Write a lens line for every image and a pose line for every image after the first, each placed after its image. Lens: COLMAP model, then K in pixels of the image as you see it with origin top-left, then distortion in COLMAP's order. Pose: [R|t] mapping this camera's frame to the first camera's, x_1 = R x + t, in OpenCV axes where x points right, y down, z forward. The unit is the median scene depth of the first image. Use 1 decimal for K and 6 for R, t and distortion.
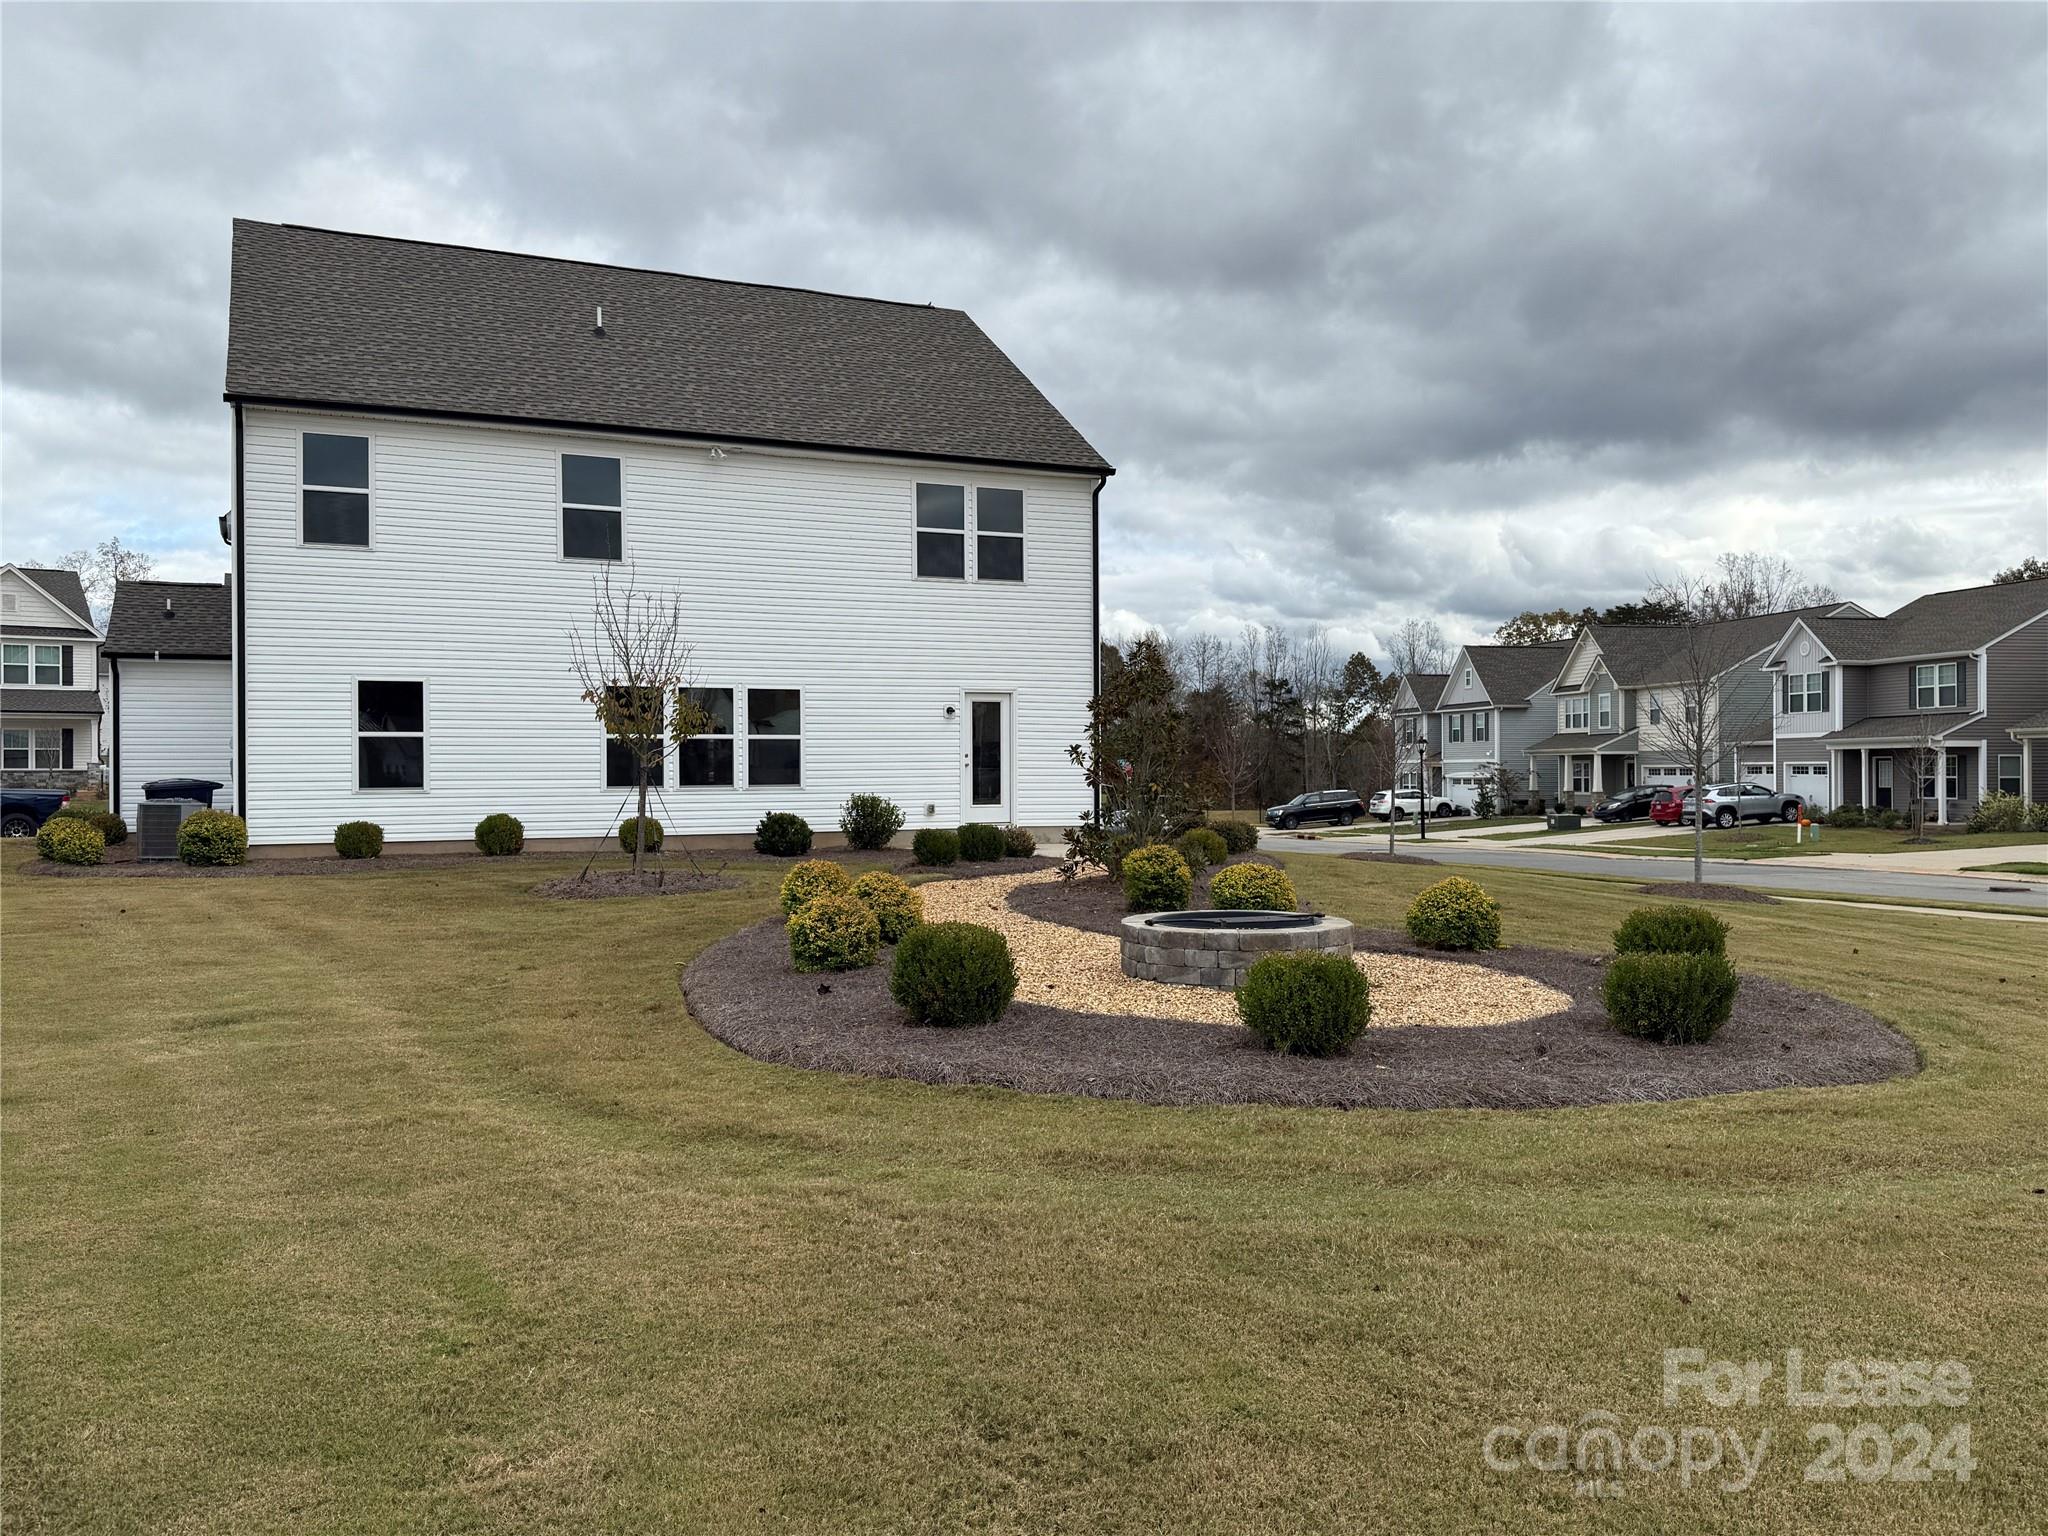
lens RADIAL K [[1637.5, 0, 1024.0], [0, 1637.5, 768.0], [0, 0, 1]] dist [-0.081792, -0.002209]
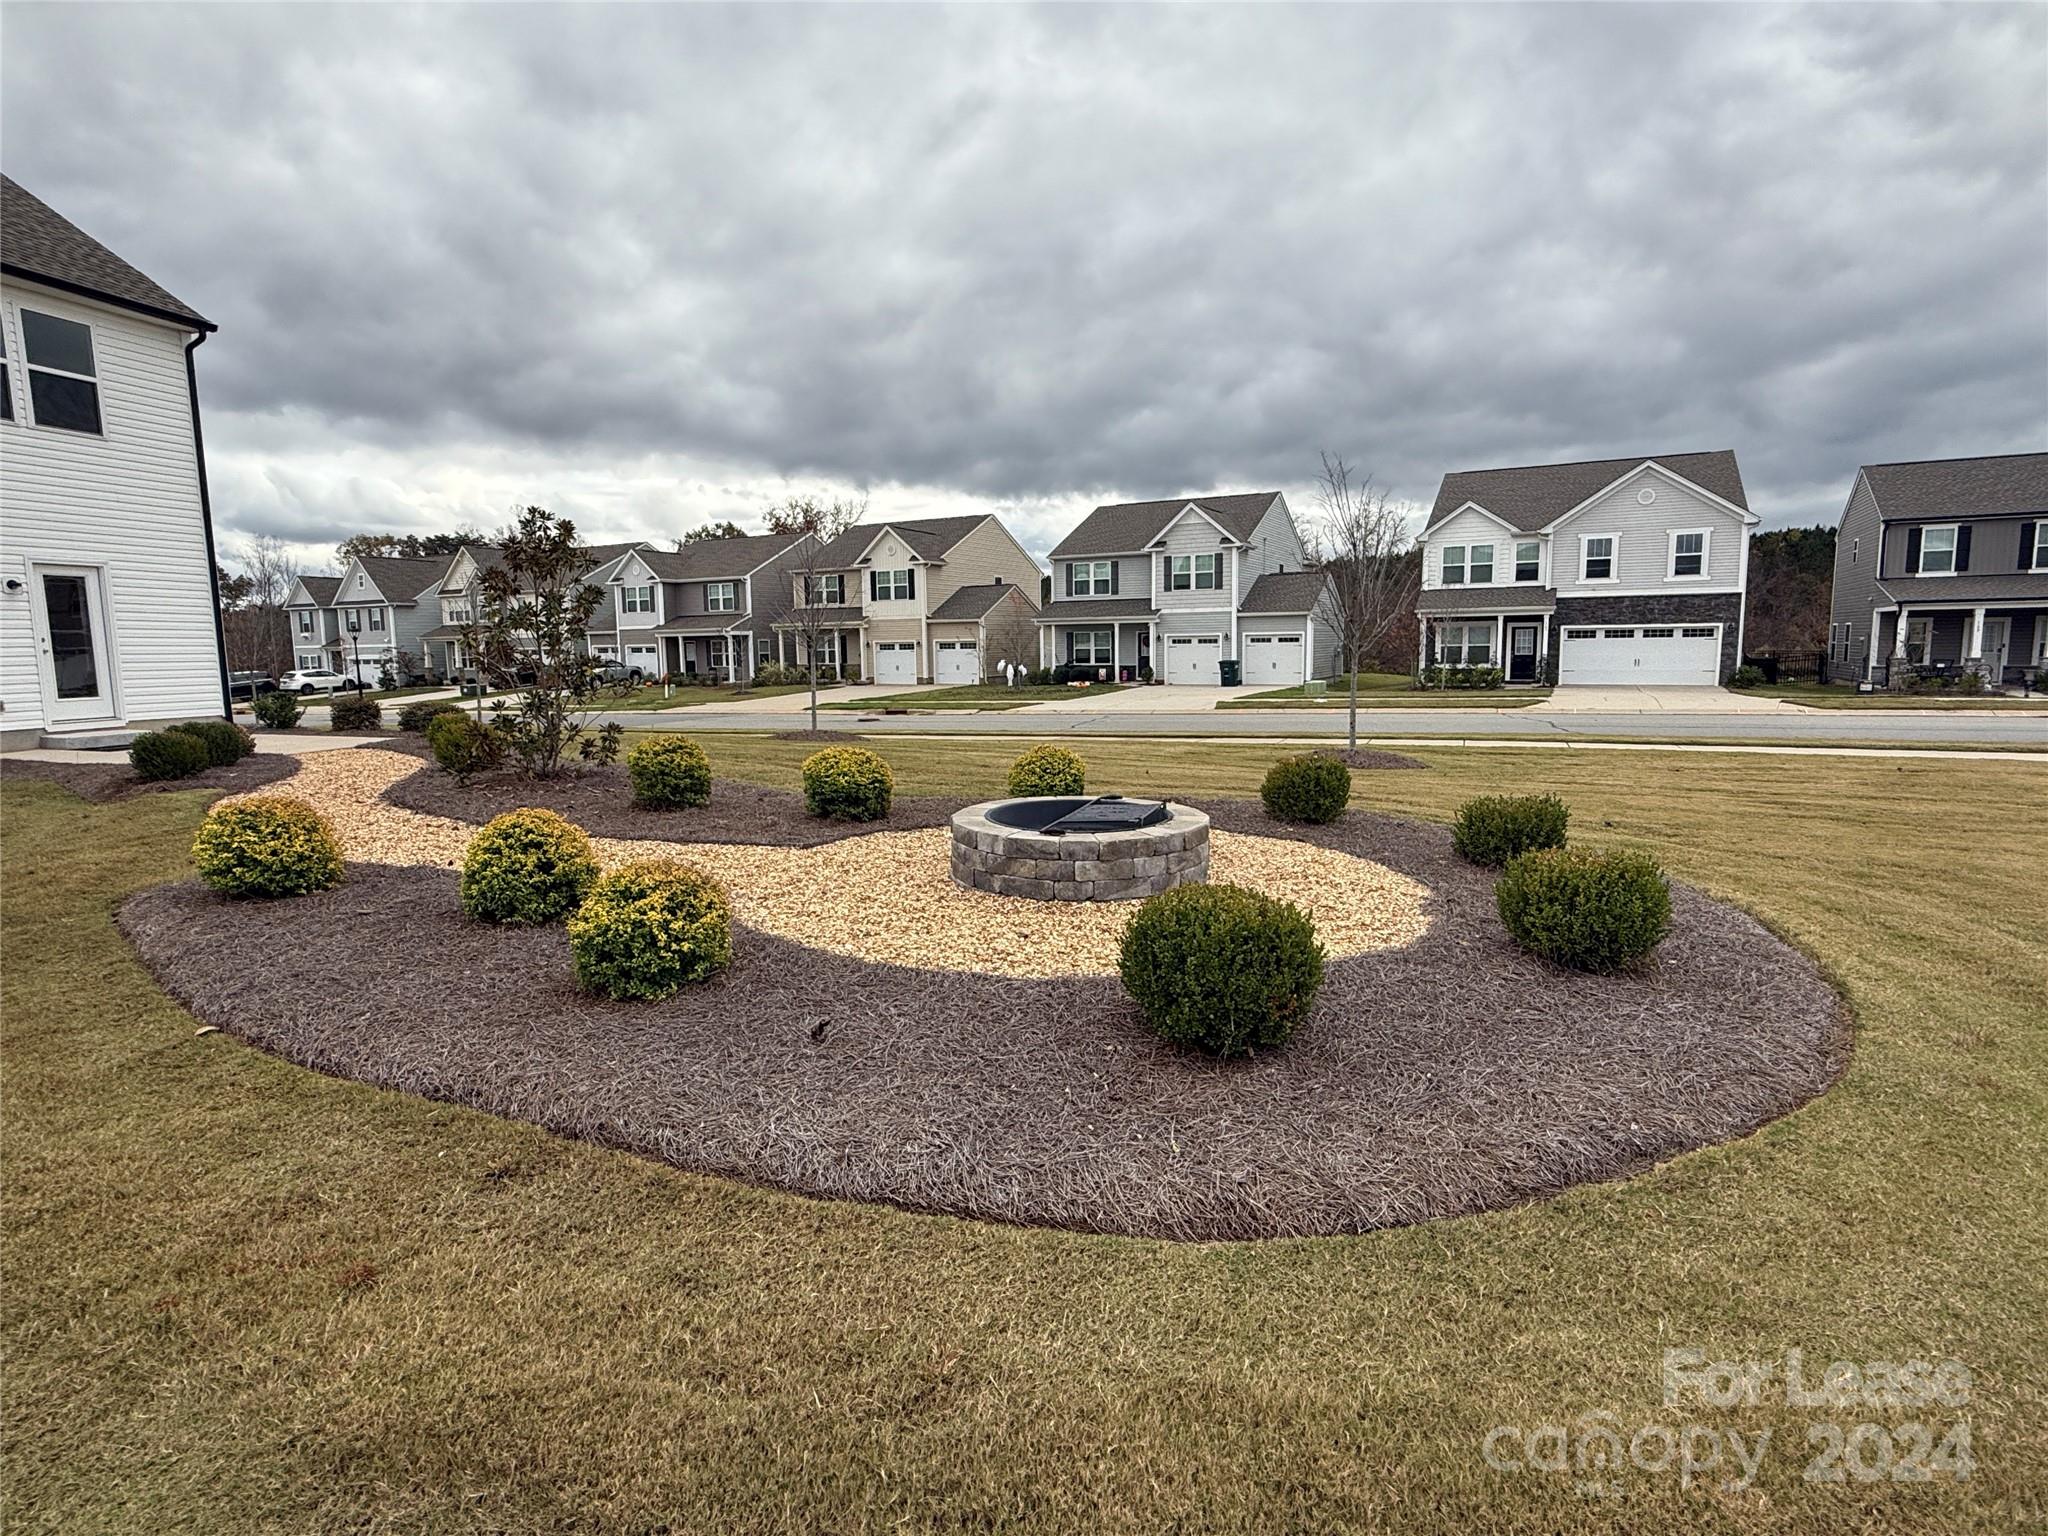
lens RADIAL K [[992.2, 0, 1024.0], [0, 992.2, 768.0], [0, 0, 1]] dist [0.002054, 0.000213]
pose [[0.591674, -0.105256, 0.799277, -0.070146], [0.010300, 0.992346, 0.123057, -0.000013], [-0.806112, -0.064577, 0.588229, 0.133912]]
